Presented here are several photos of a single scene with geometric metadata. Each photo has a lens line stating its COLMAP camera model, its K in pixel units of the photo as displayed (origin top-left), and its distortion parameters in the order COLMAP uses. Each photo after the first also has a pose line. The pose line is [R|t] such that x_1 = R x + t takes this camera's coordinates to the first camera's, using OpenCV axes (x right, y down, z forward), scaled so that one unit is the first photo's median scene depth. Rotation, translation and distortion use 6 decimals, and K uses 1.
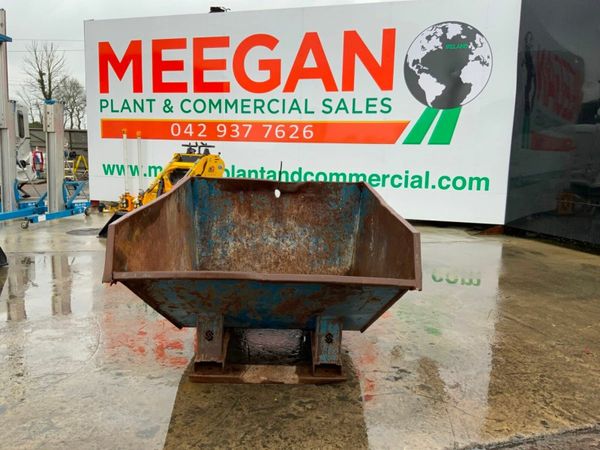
lens RADIAL K [[502.7, 0, 300.0], [0, 502.7, 225.0], [0, 0, 1]] dist [0.138217, -0.308707]
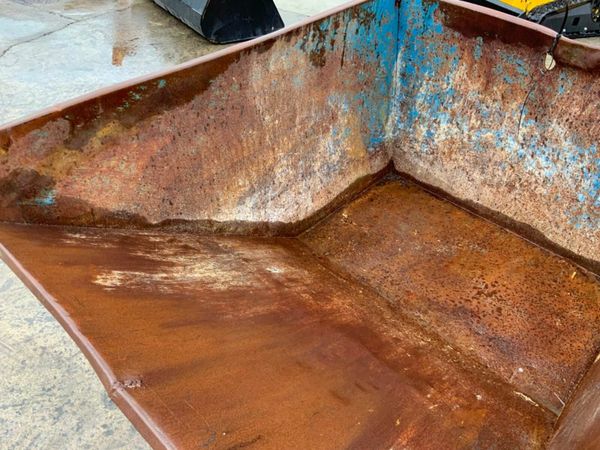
lens RADIAL K [[502.7, 0, 300.0], [0, 502.7, 225.0], [0, 0, 1]] dist [0.138217, -0.308707]
pose [[0.712105, 0.447678, -0.540824, 0.108721], [-0.150236, 0.849648, 0.505496, -0.133804], [0.685810, -0.278715, 0.672296, 0.481195]]
